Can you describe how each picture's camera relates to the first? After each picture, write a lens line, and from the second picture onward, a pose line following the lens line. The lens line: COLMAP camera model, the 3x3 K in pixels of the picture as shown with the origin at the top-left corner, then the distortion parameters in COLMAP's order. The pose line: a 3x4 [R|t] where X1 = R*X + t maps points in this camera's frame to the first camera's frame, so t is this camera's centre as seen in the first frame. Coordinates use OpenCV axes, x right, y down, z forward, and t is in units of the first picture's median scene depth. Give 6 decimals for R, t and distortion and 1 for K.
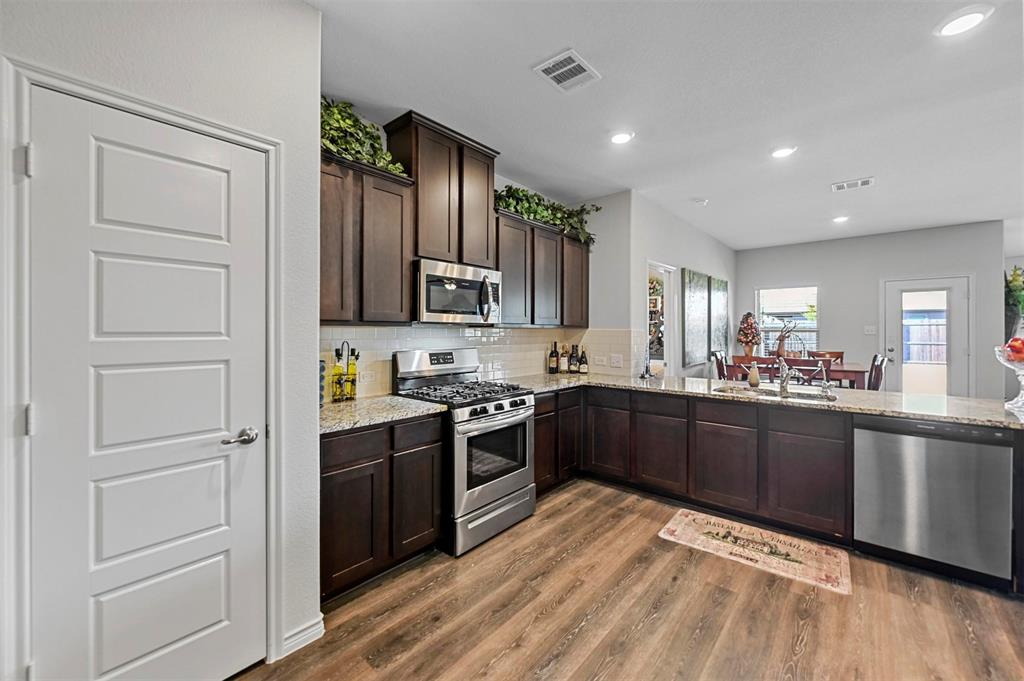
lens RADIAL K [[404.7, 0, 514.0], [0, 404.7, 330.7], [0, 0, 1]] dist [-0.002180, -0.000081]
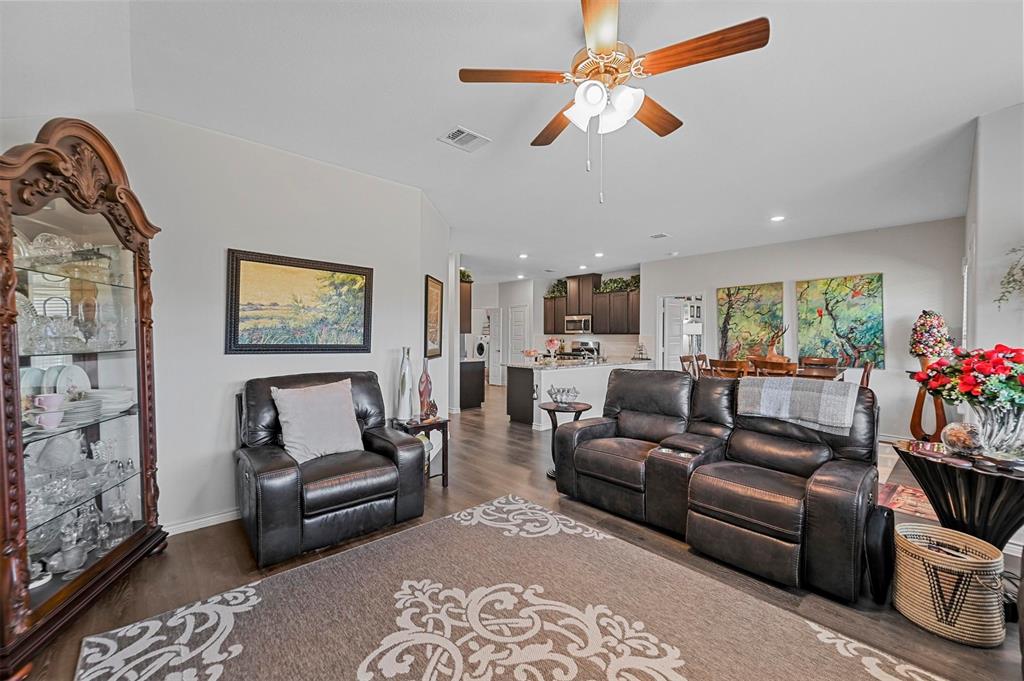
lens RADIAL K [[404.7, 0, 514.1], [0, 404.7, 336.3], [0, 0, 1]] dist [-0.002180, -0.000081]
pose [[-0.115053, -0.000439, -0.993359, 3.091563], [-0.004883, 0.999988, 0.000124, 0.007828], [0.993347, 0.004864, -0.115054, 0.843499]]
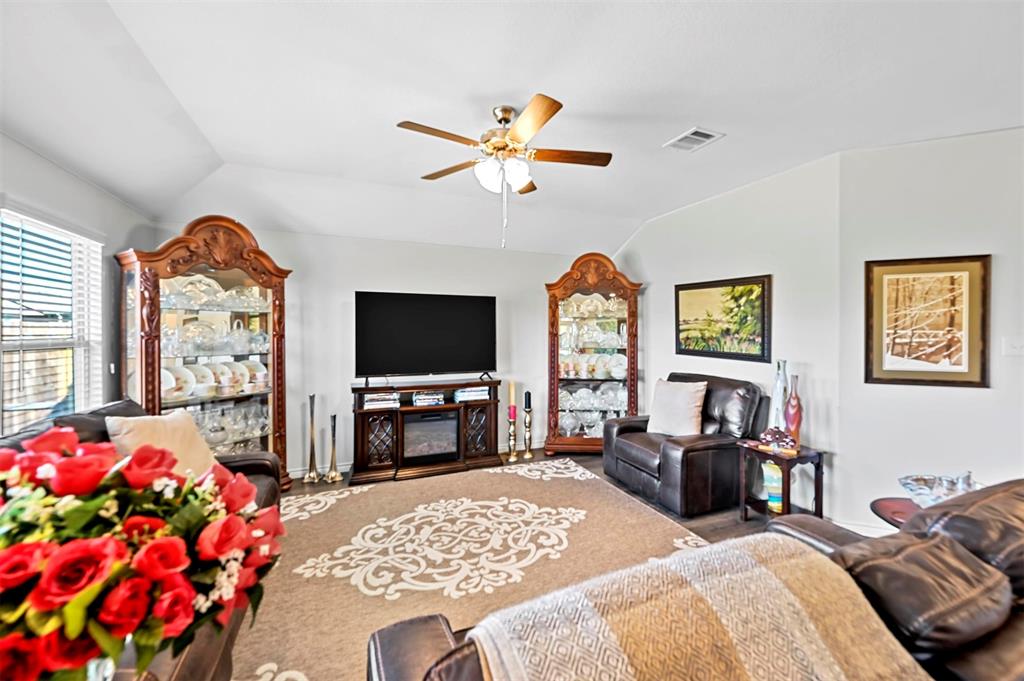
lens RADIAL K [[404.7, 0, 519.7], [0, 404.7, 332.1], [0, 0, 1]] dist [-0.002180, -0.000081]
pose [[-0.899276, -0.006489, 0.437334, 2.067729], [-0.004330, 0.999973, 0.005936, -0.033591], [-0.437360, 0.003444, -0.899280, 1.620156]]
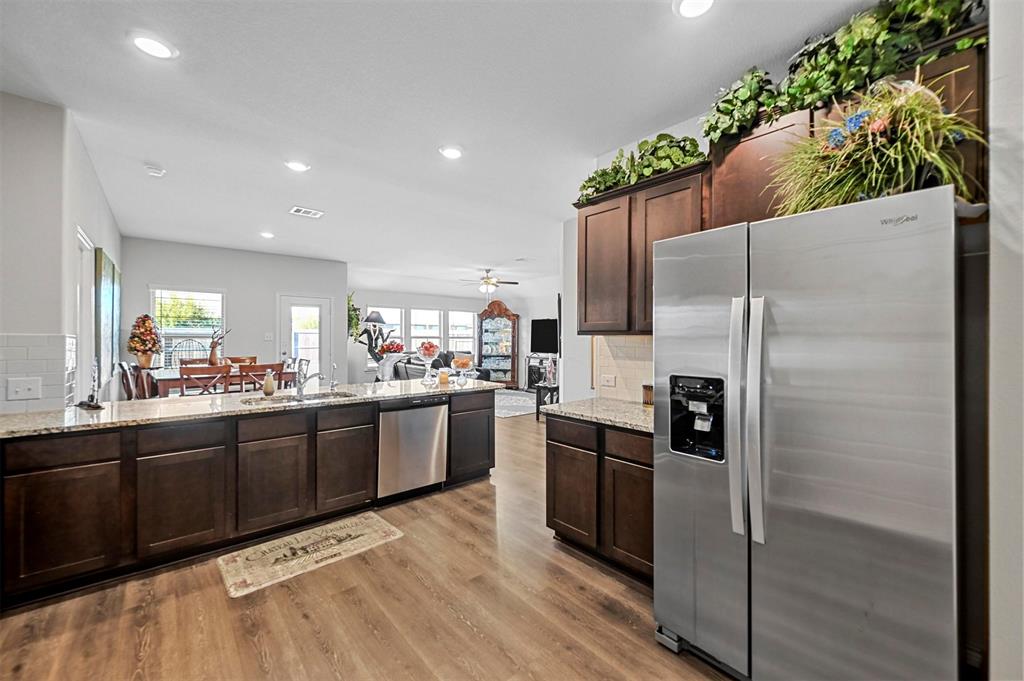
lens RADIAL K [[404.7, 0, 519.9], [0, 404.7, 337.7], [0, 0, 1]] dist [-0.002180, -0.000081]
pose [[0.129556, 0.001056, 0.991572, -0.311485], [-0.002711, 0.999996, -0.000711, 0.001503], [-0.991568, -0.002596, 0.129558, 0.311418]]
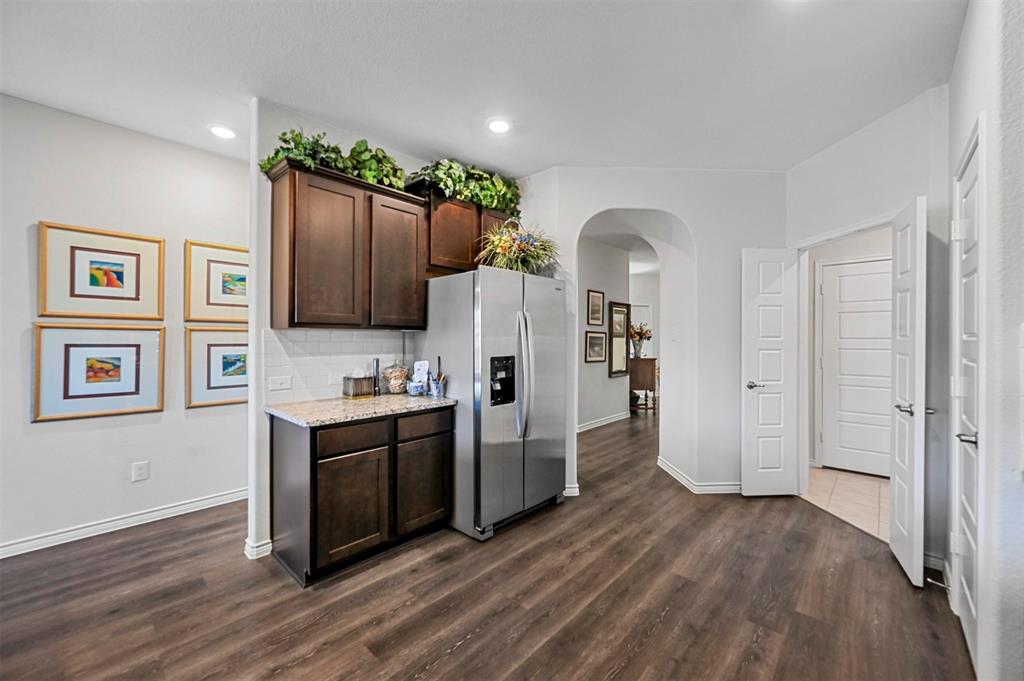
lens RADIAL K [[404.7, 0, 516.7], [0, 404.7, 339.6], [0, 0, 1]] dist [-0.002180, -0.000081]
pose [[-0.999853, -0.003943, 0.016711, 0.228570], [-0.003883, 0.999986, 0.003616, 0.012735], [-0.016725, 0.003551, -0.999854, 1.062030]]
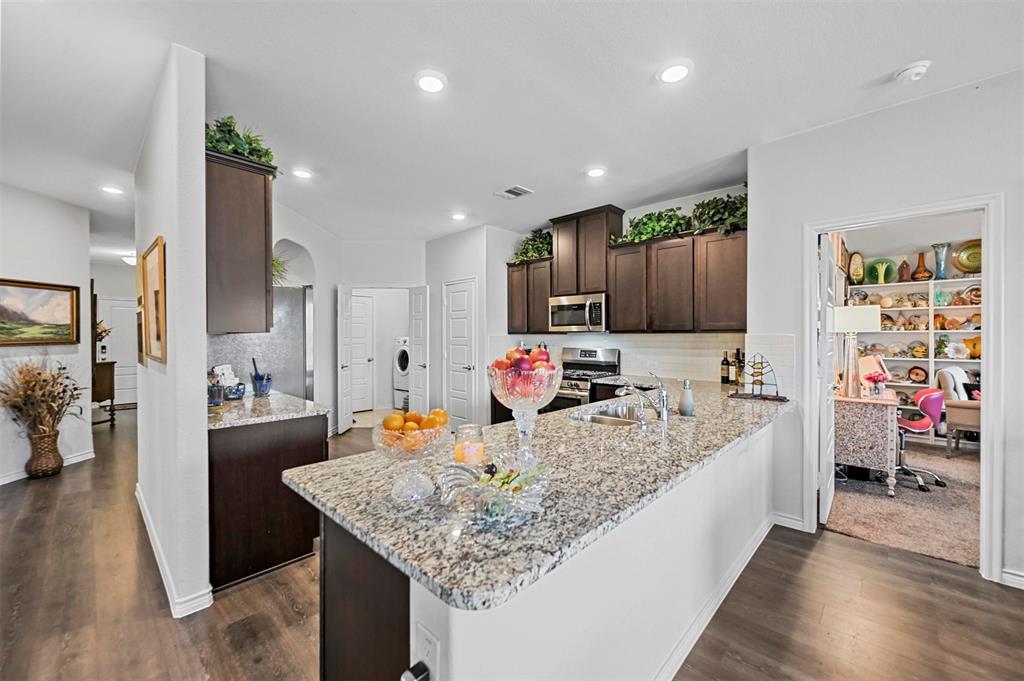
lens RADIAL K [[404.7, 0, 514.7], [0, 404.7, 338.8], [0, 0, 1]] dist [-0.002180, -0.000081]
pose [[-0.040195, 0.004190, -0.999183, 1.443371], [0.002049, 0.999989, 0.004110, 0.003109], [0.999190, -0.001882, -0.040203, 0.801925]]
